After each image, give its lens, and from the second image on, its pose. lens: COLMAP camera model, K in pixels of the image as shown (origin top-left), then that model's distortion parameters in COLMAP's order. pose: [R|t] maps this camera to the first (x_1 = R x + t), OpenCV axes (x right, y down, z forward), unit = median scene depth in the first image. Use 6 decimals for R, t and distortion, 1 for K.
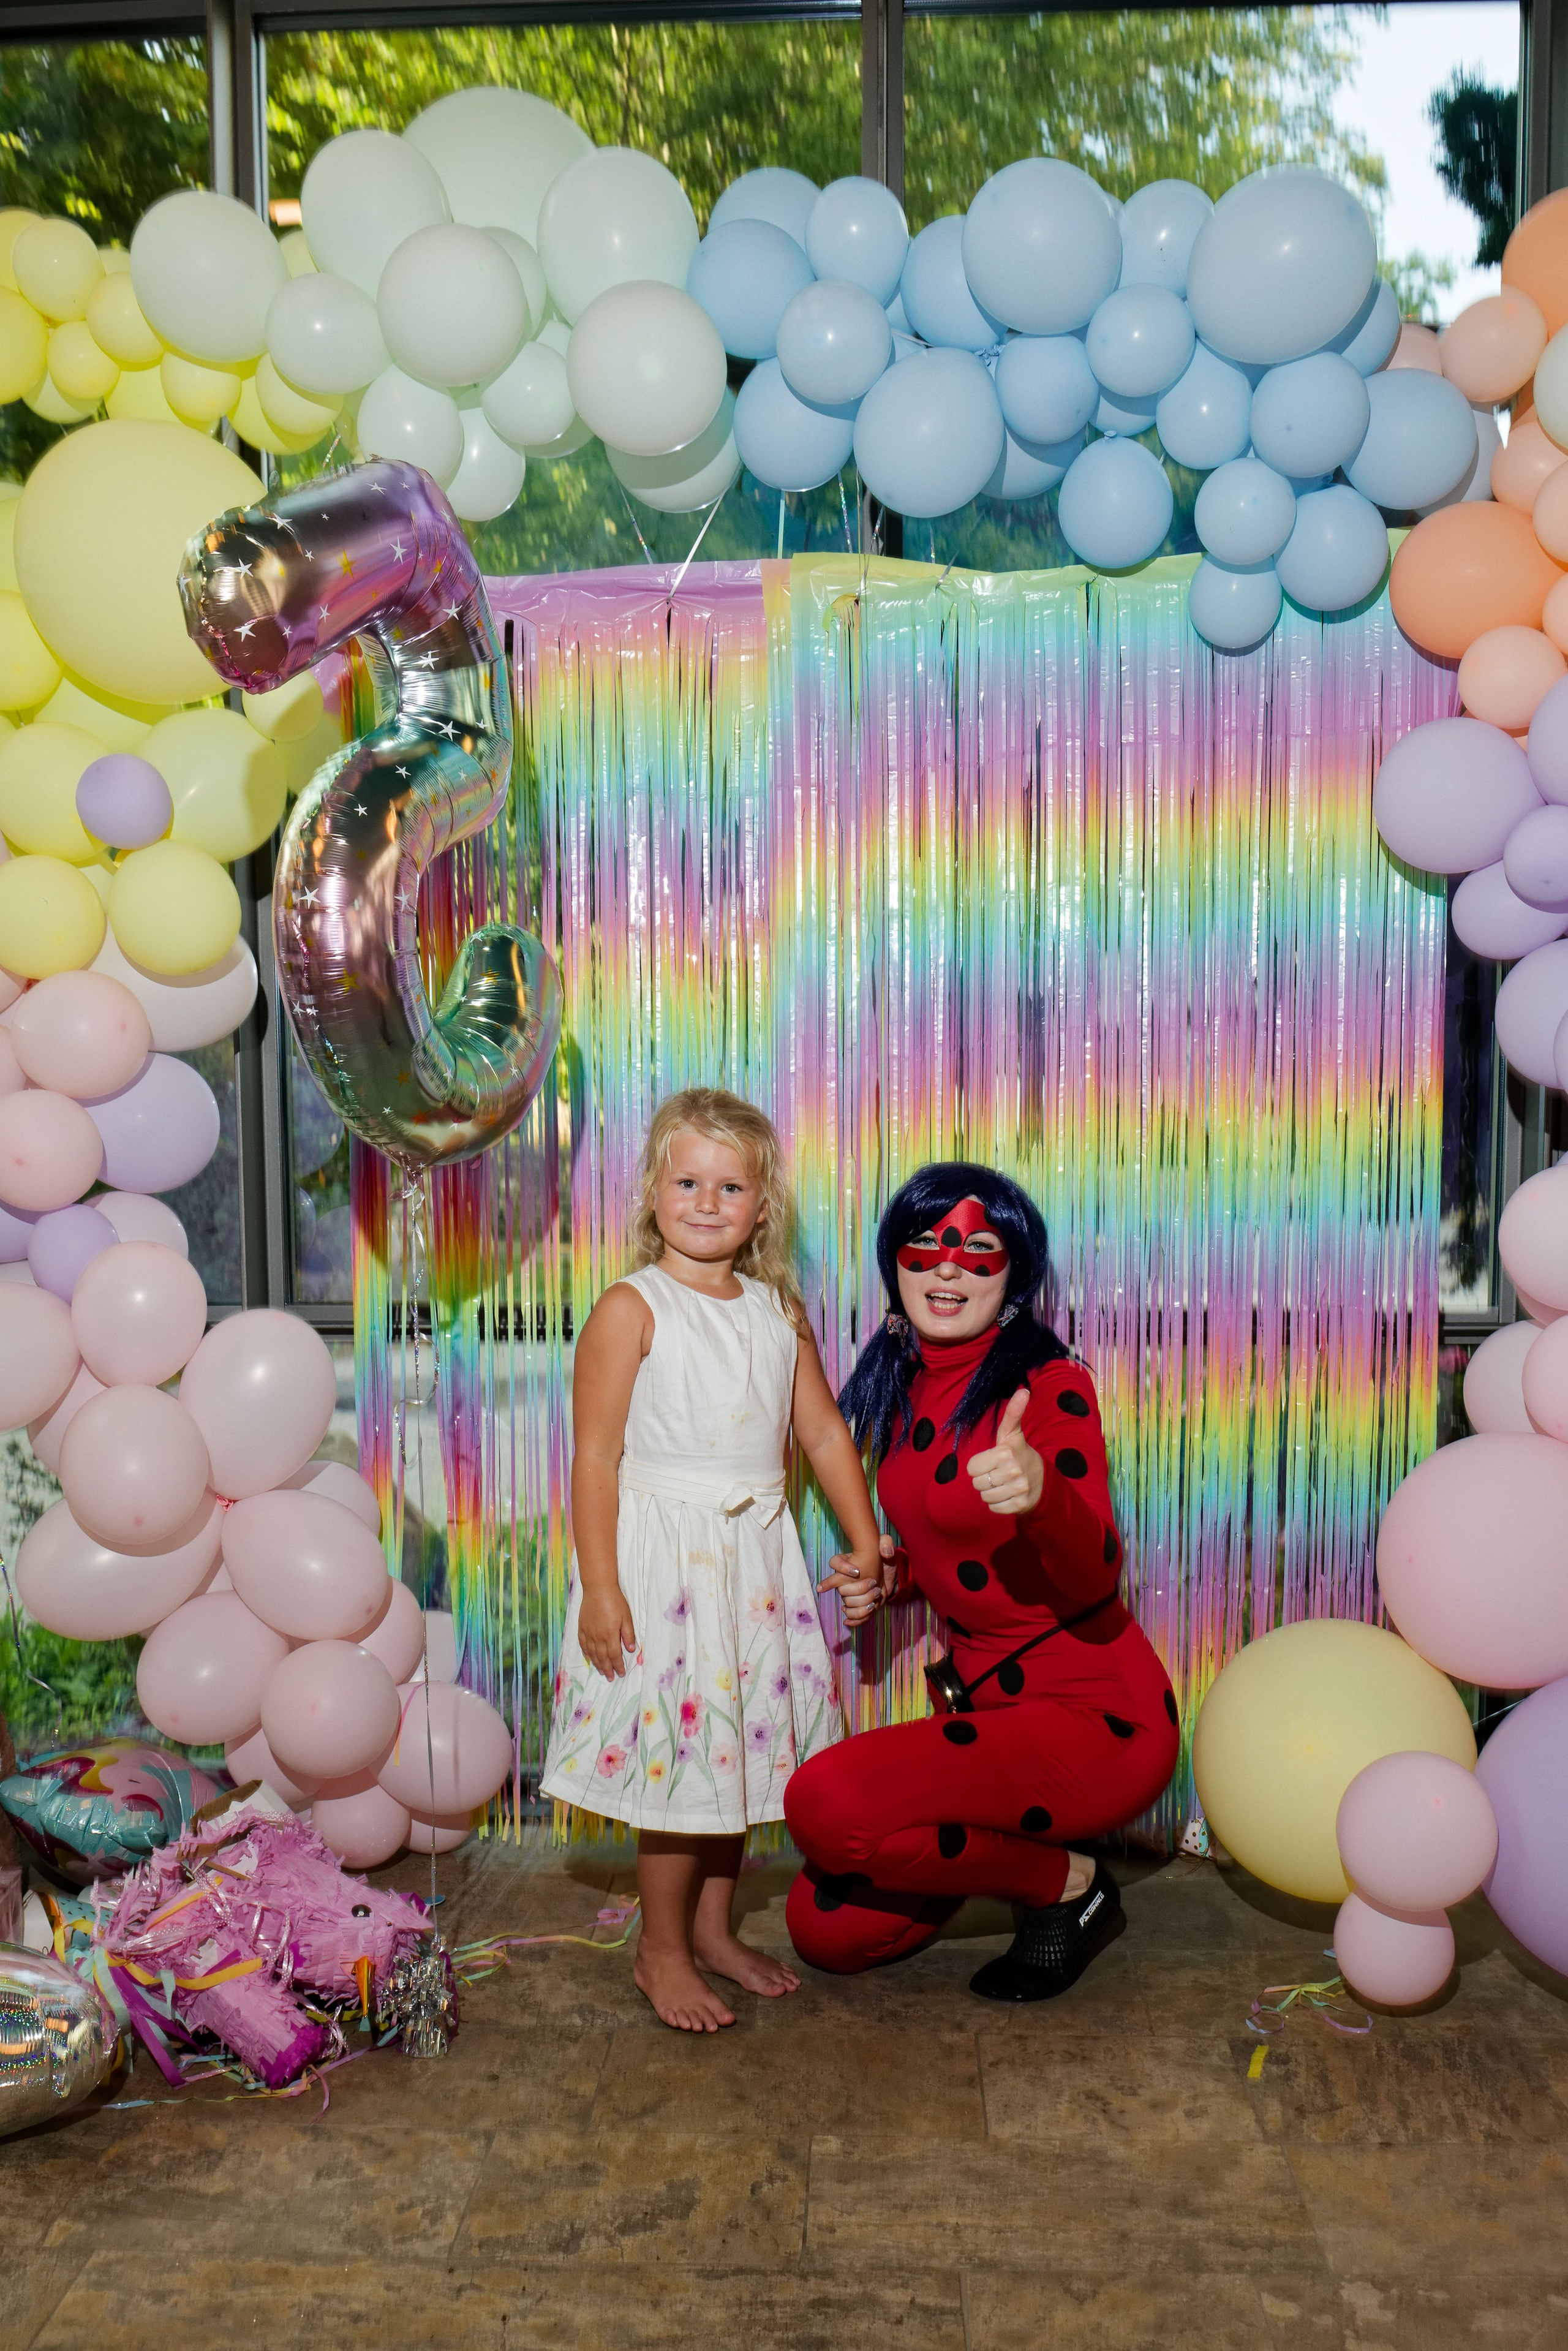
lens RADIAL K [[1984.4, 0, 771.7], [0, 1984.4, 1341.0], [0, 0, 1]] dist [-0.024290, 0.005336]
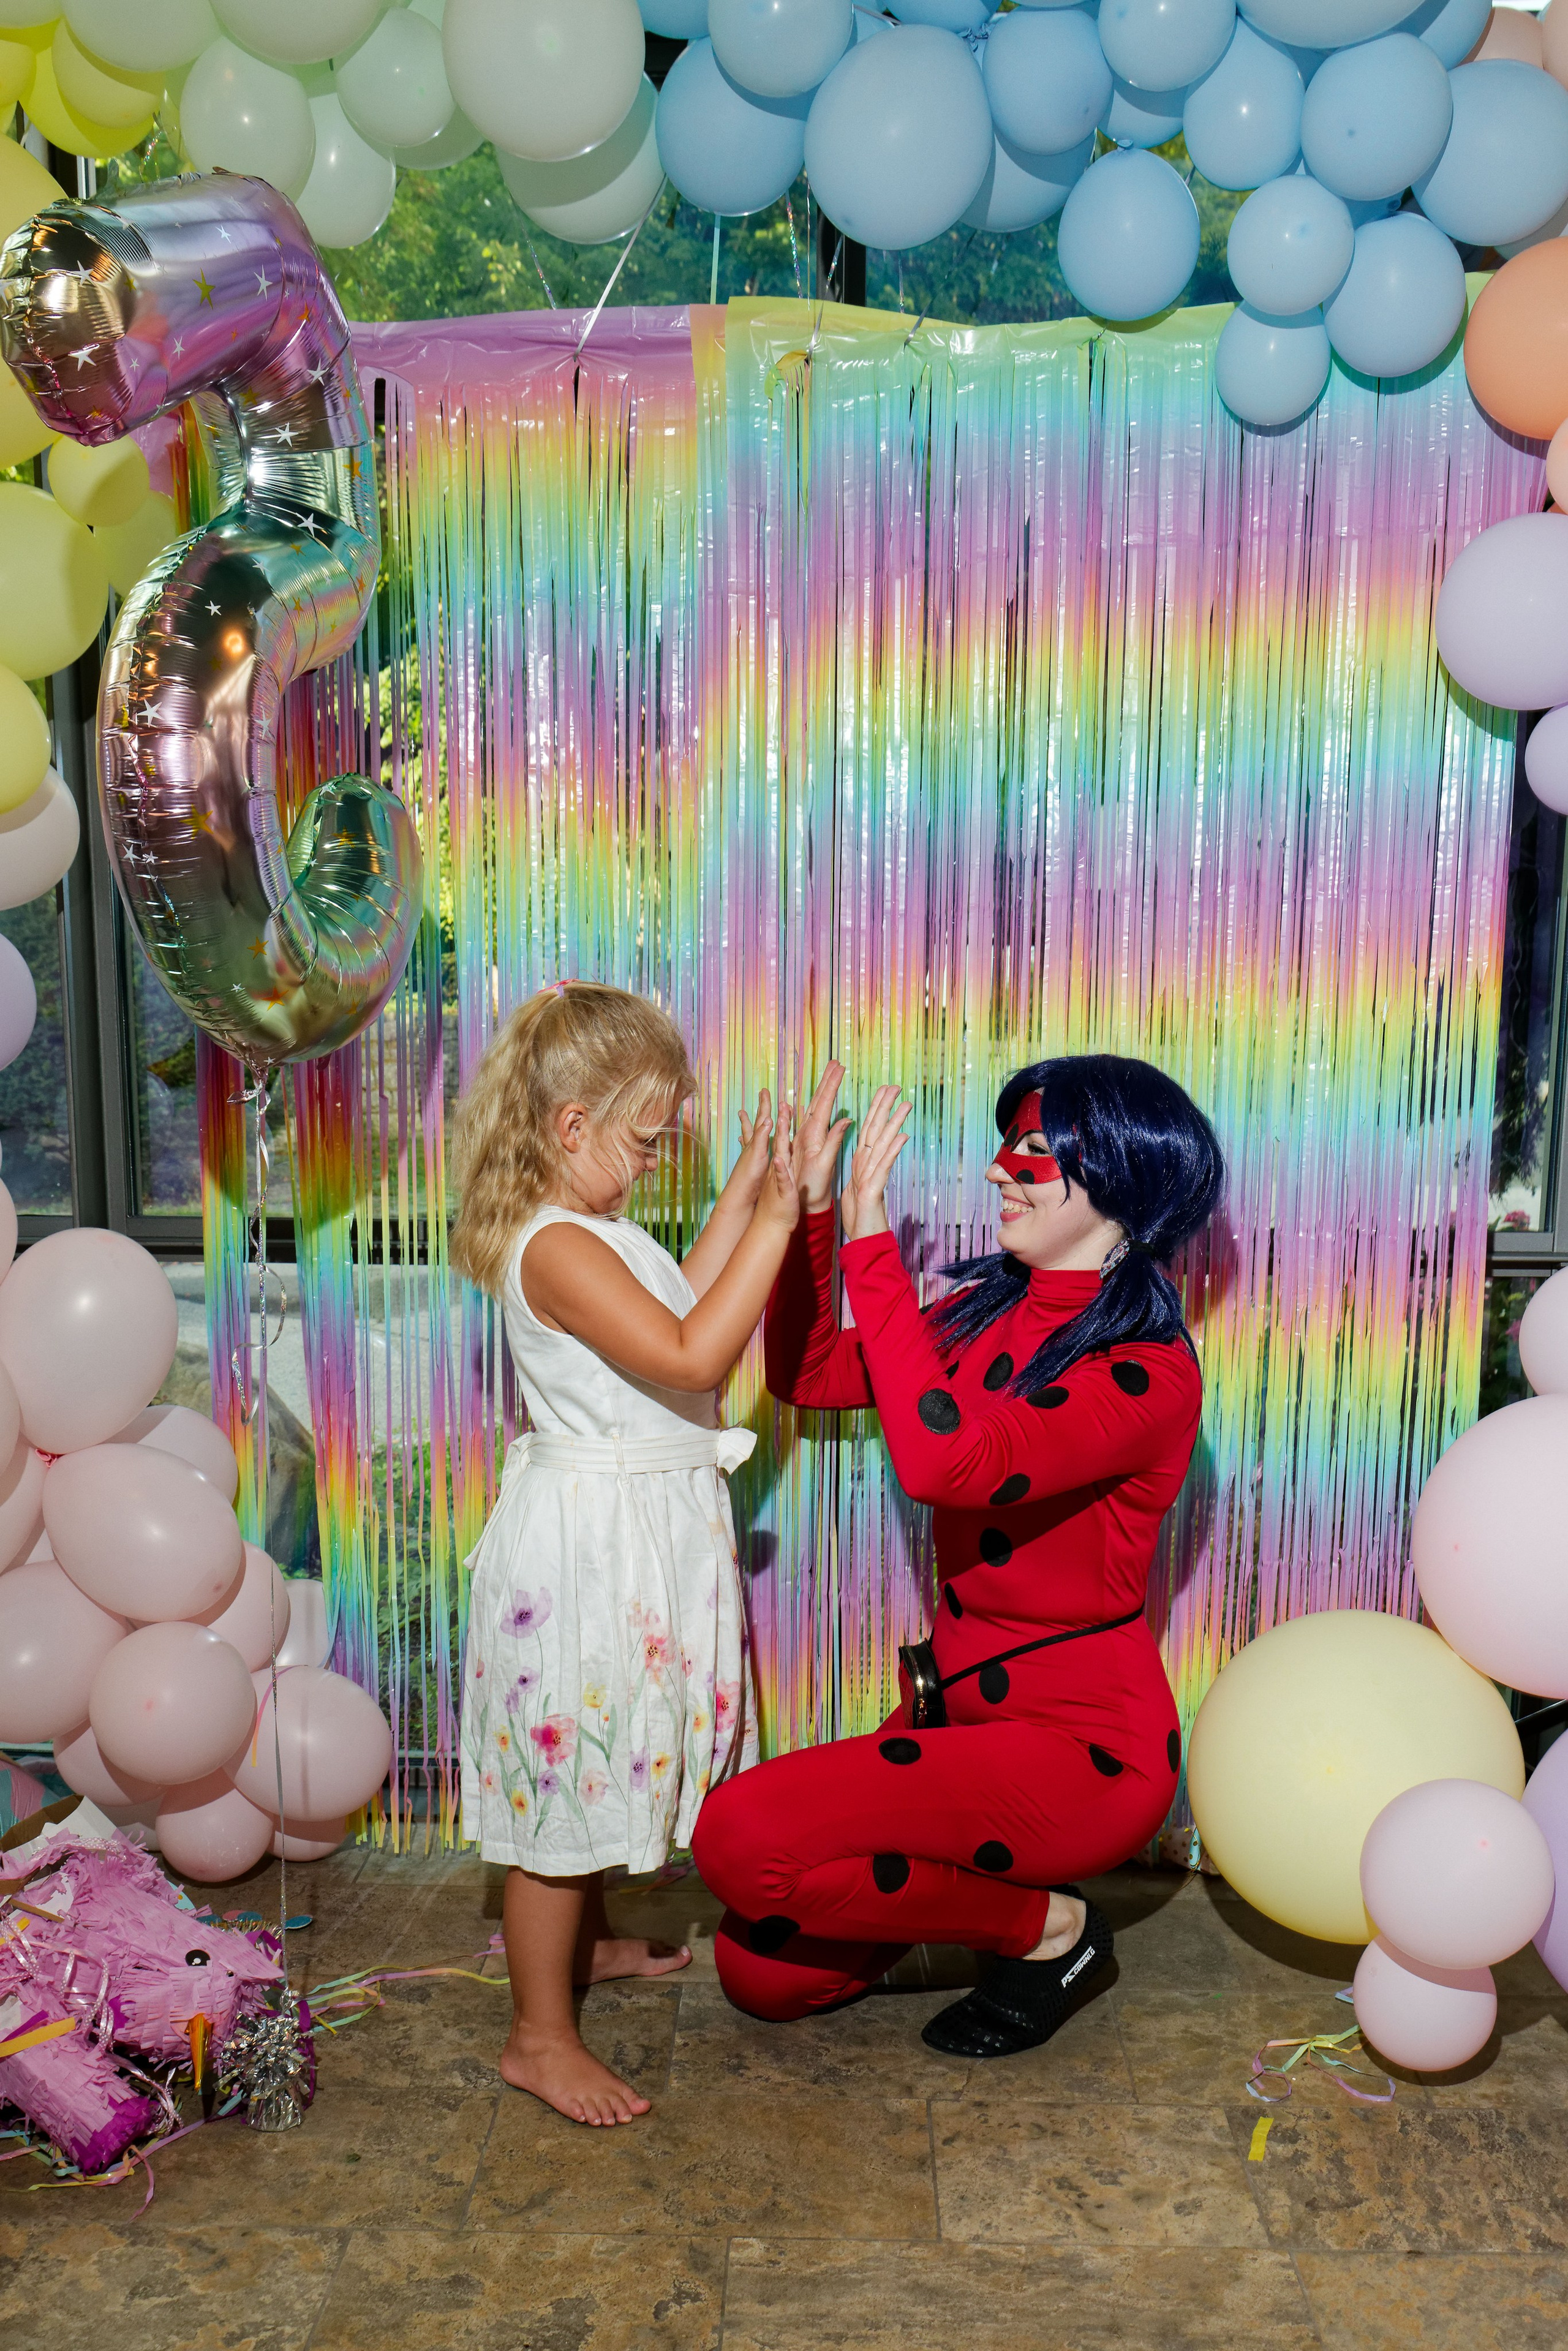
lens RADIAL K [[2108.7, 0, 754.3], [0, 2108.7, 1386.3], [0, 0, 1]] dist [-0.012381, 0.005788]
pose [[0.999851, 0.006829, 0.015843, 0.011704], [-0.007998, 0.997154, 0.074963, -0.020437], [-0.015286, -0.075079, 0.997060, 0.118251]]
